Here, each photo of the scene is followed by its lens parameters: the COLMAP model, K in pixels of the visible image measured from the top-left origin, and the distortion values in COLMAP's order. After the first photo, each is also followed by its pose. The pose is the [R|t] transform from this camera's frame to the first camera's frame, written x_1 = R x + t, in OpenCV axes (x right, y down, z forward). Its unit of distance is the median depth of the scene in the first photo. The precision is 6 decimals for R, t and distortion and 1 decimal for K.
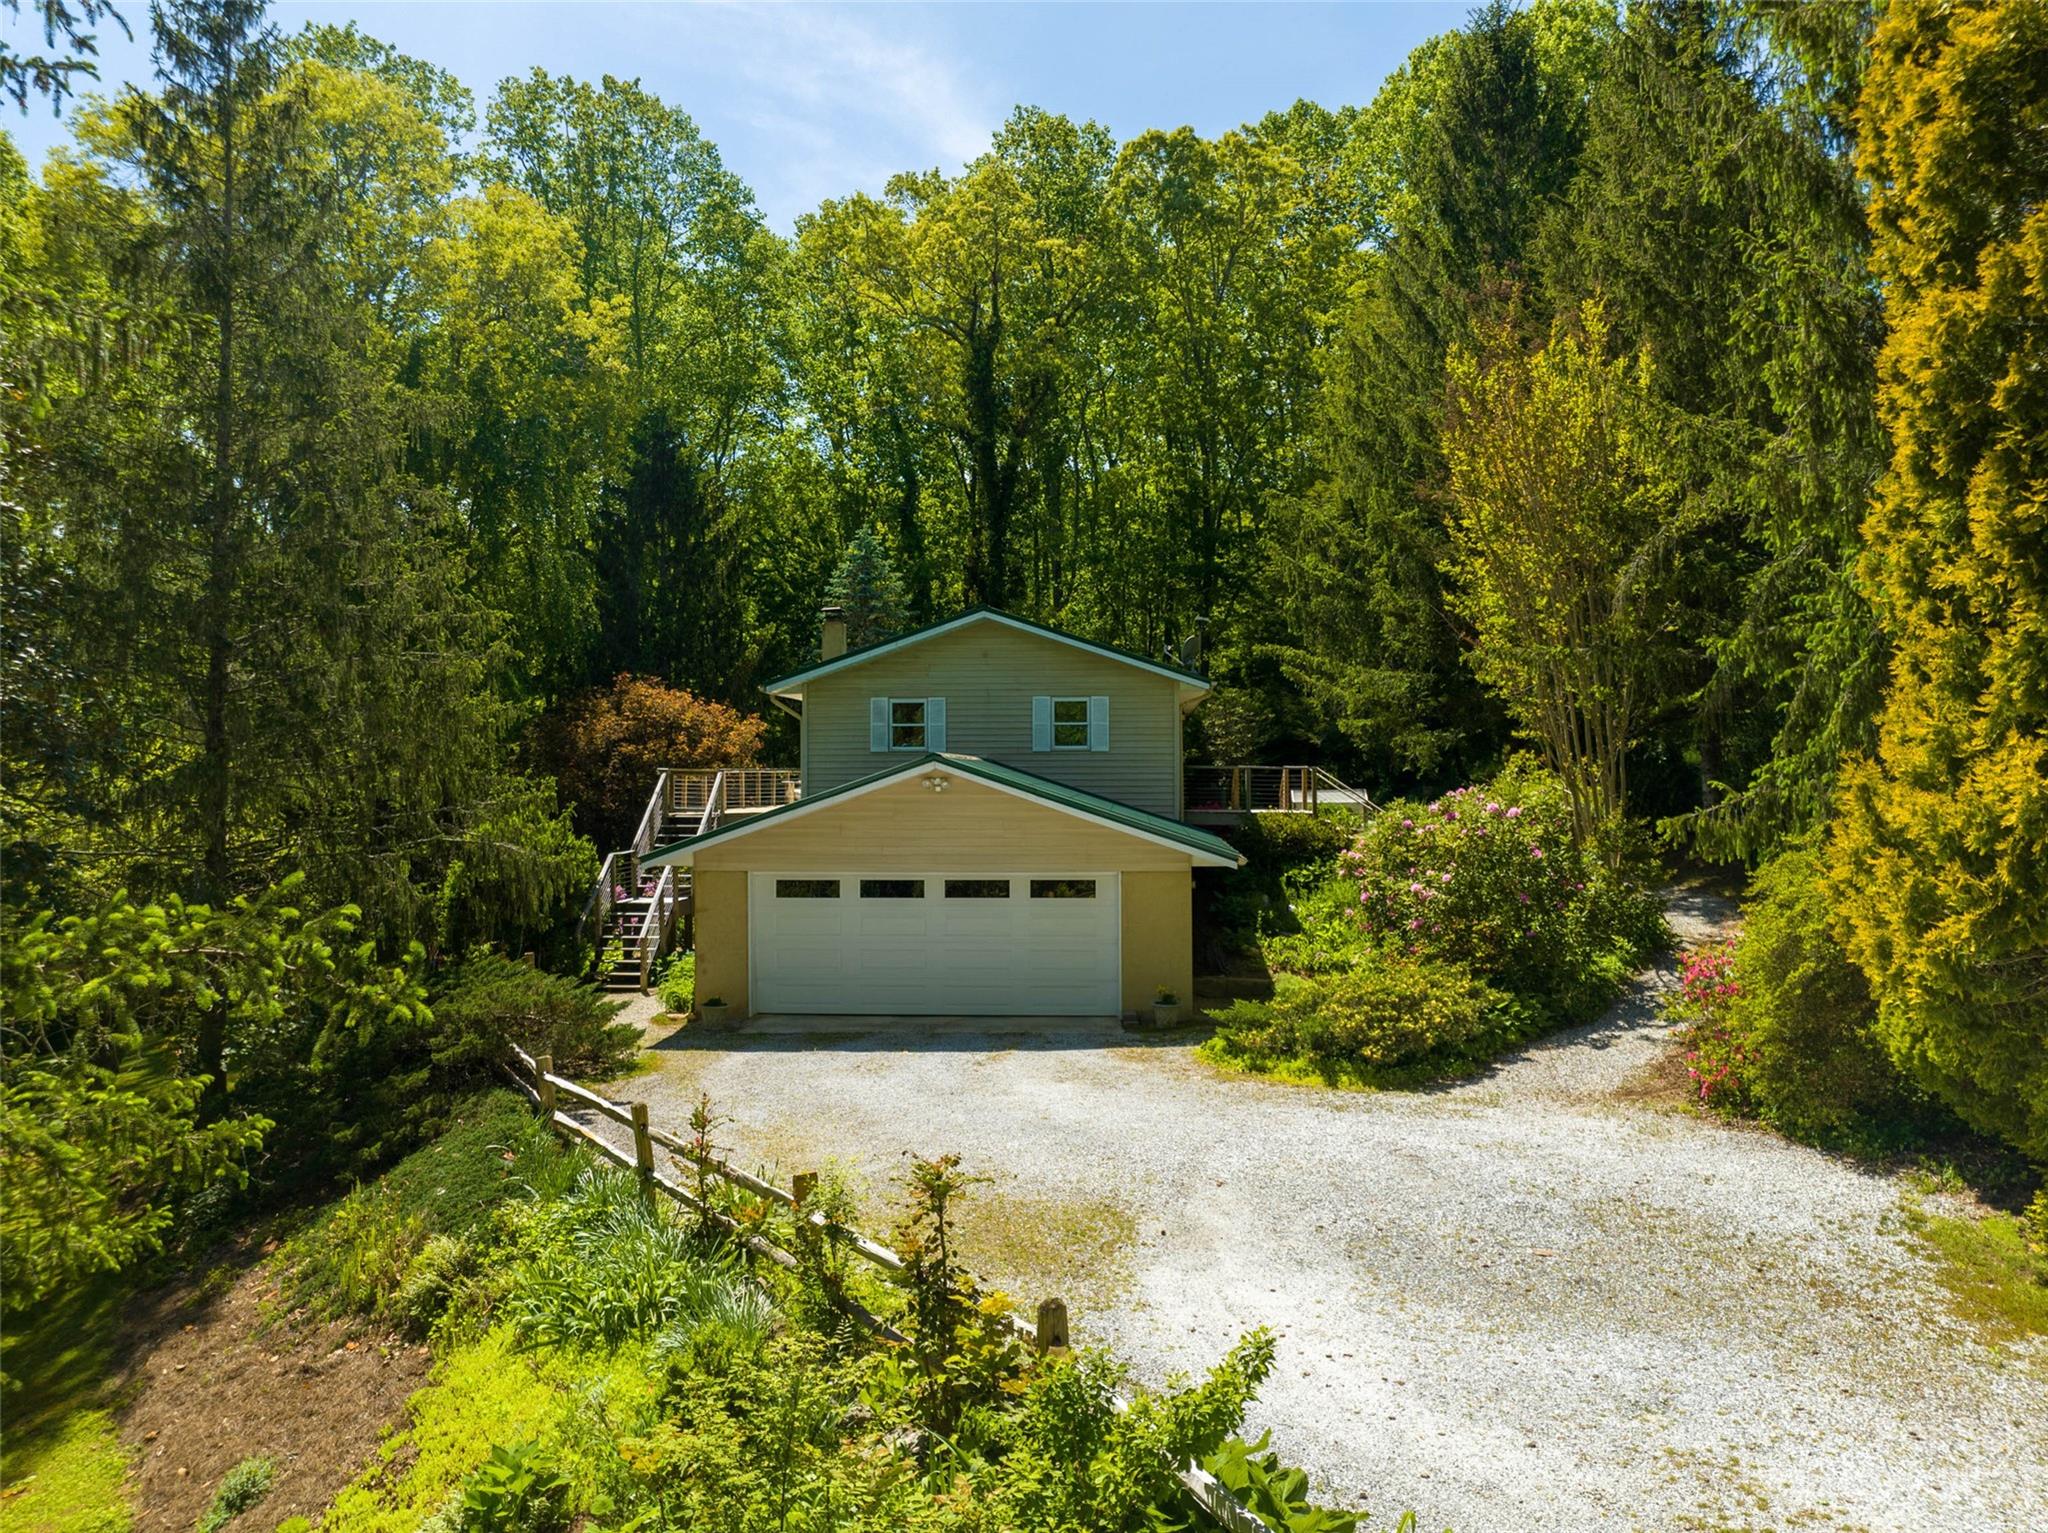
lens RADIAL K [[1407.0, 0, 1005.7], [0, 1407.0, 805.4], [0, 0, 1]] dist [-0.055701, -0.002228]
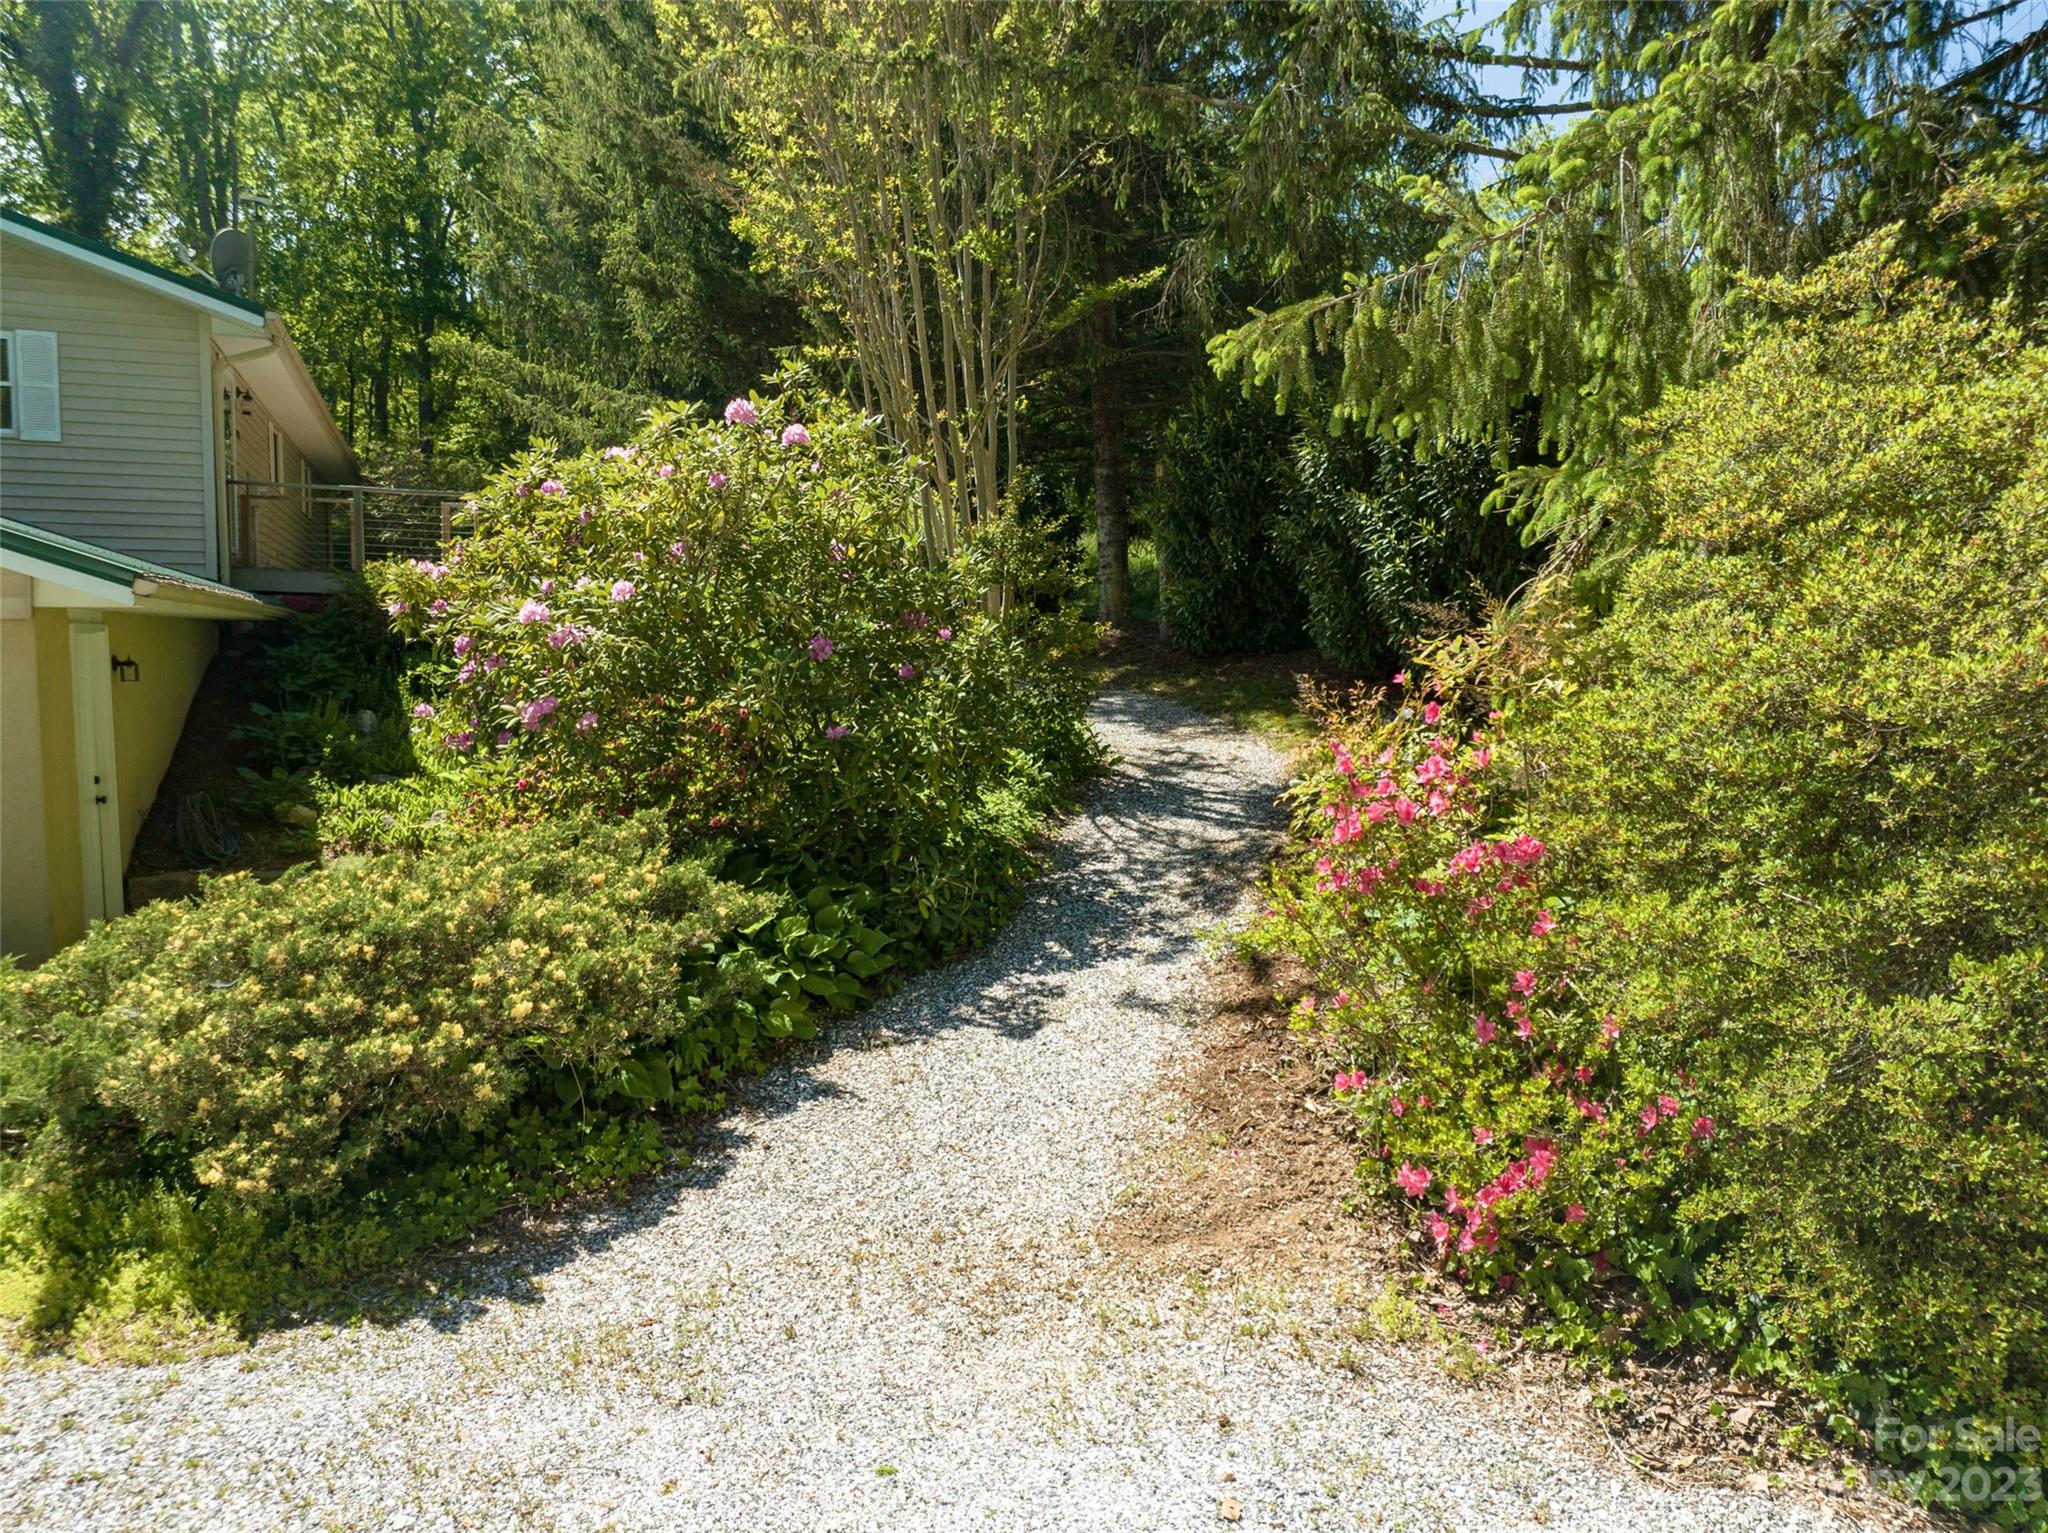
lens RADIAL K [[1399.0, 0, 1024.0], [0, 1399.0, 766.5], [0, 0, 1]] dist [-0.047258, 0.001390]
pose [[0.885102, -0.024668, 0.464742, 0.225788], [-0.005200, 0.998008, 0.062877, 0.071597], [-0.465368, -0.058069, 0.883211, 0.589847]]
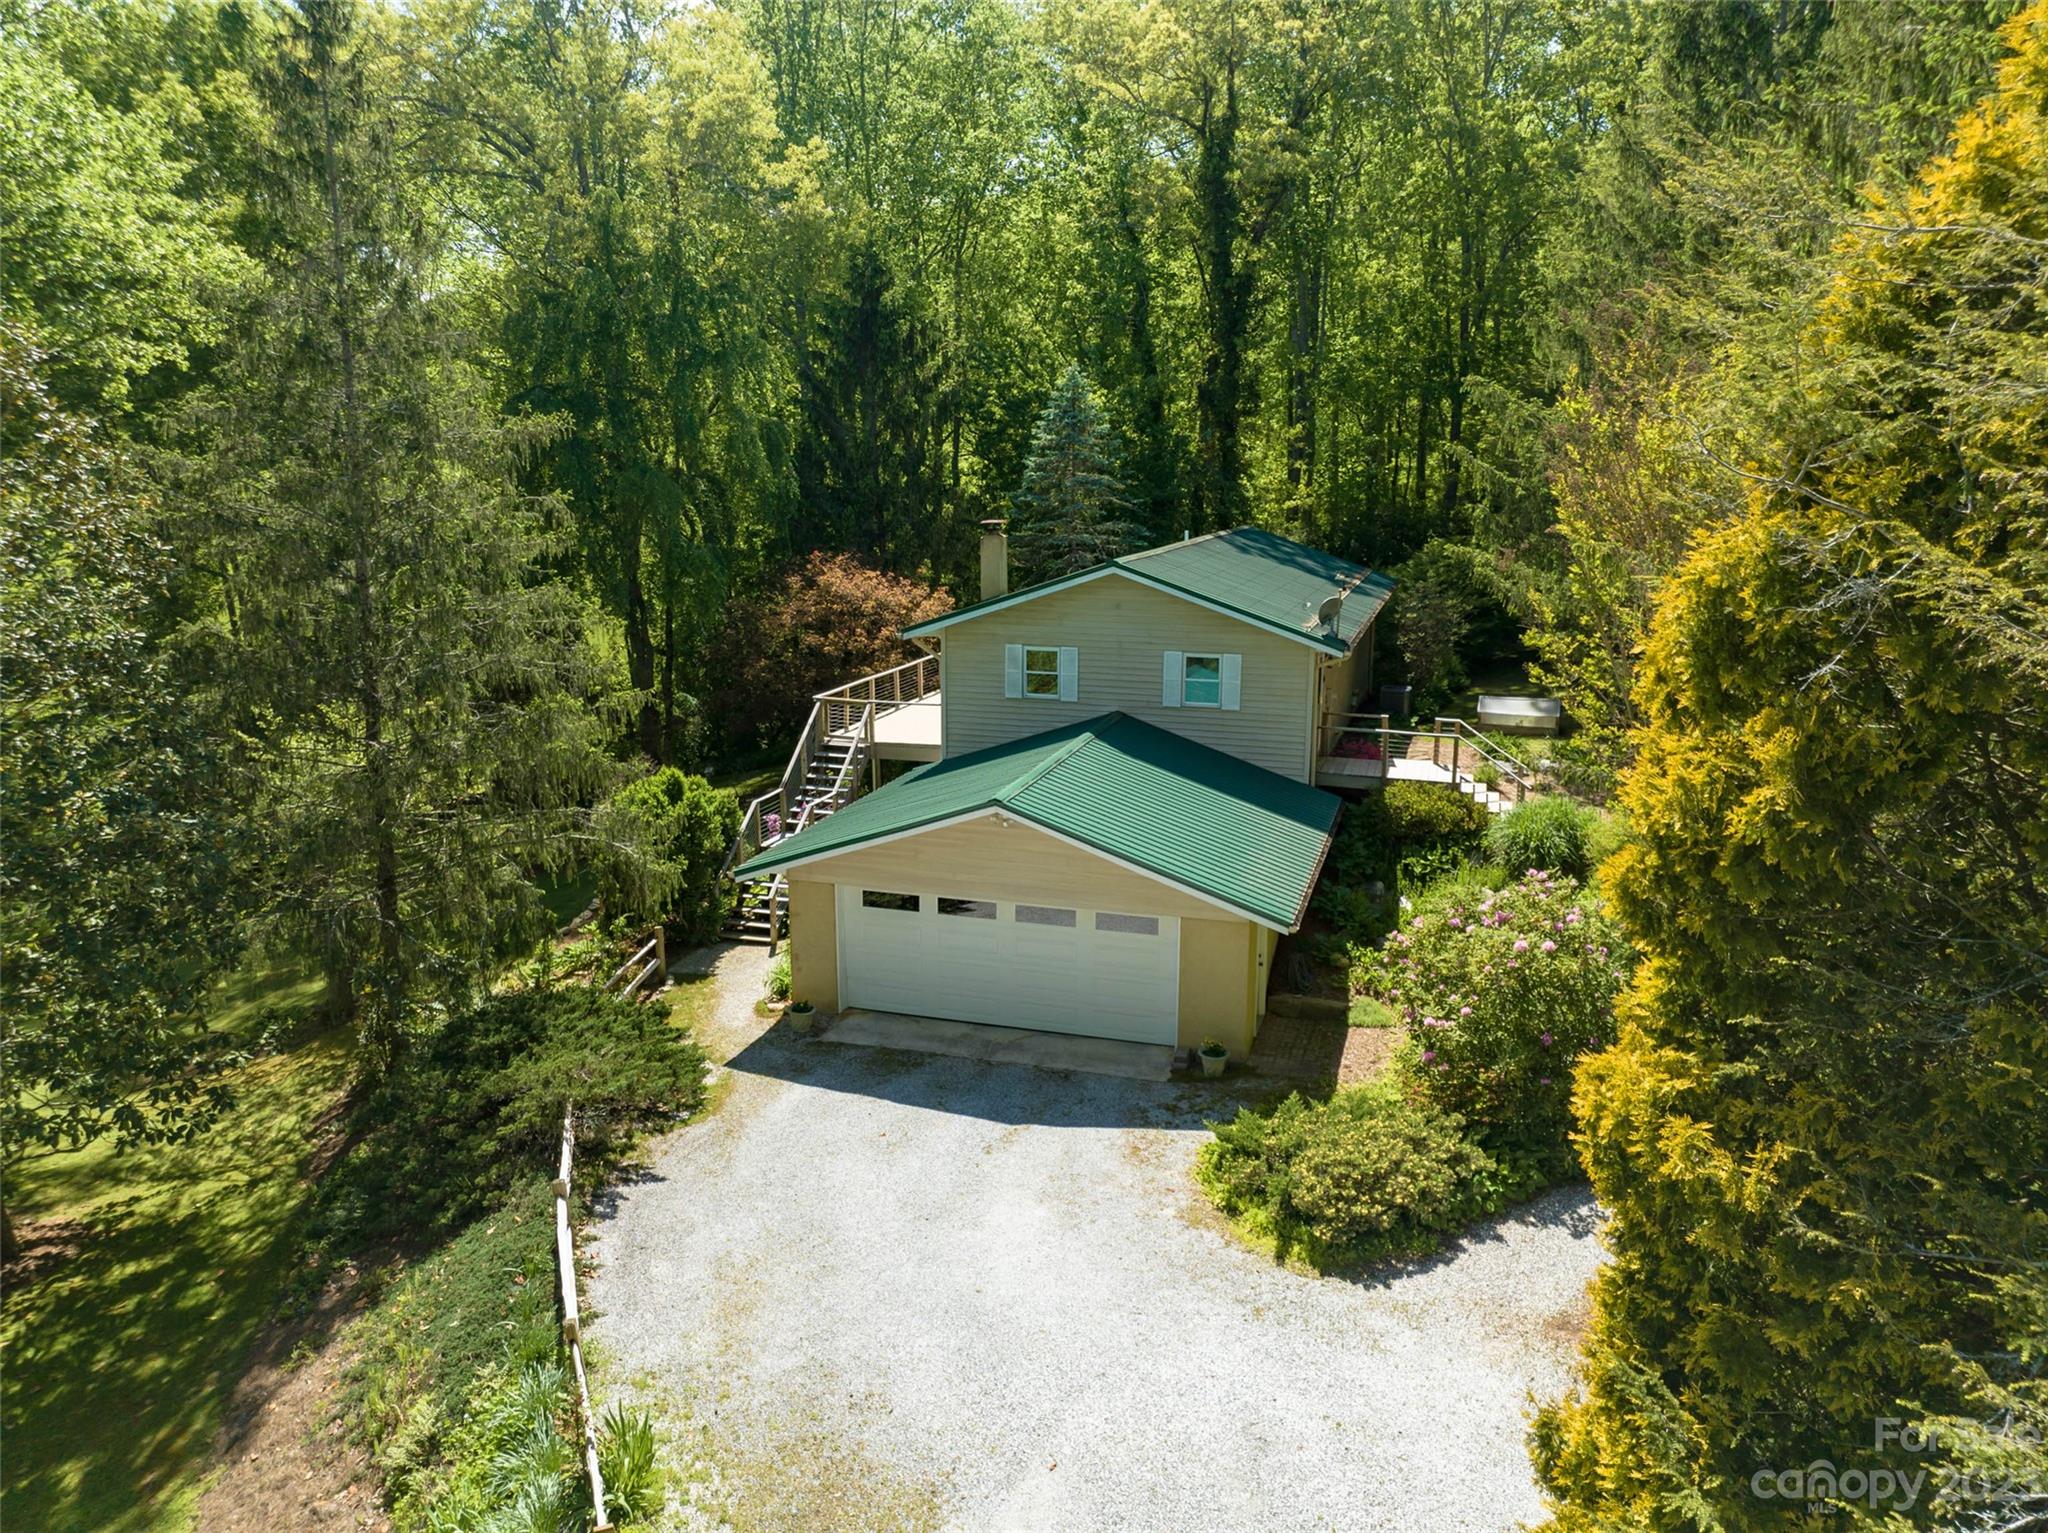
lens RADIAL K [[1399.0, 0, 1024.0], [0, 1399.0, 766.5], [0, 0, 1]] dist [-0.047258, 0.001390]
pose [[0.976146, 0.050555, -0.211149, 0.202384], [-0.007290, 0.979597, 0.200842, -0.293308], [0.216994, -0.194511, 0.956597, 0.042952]]
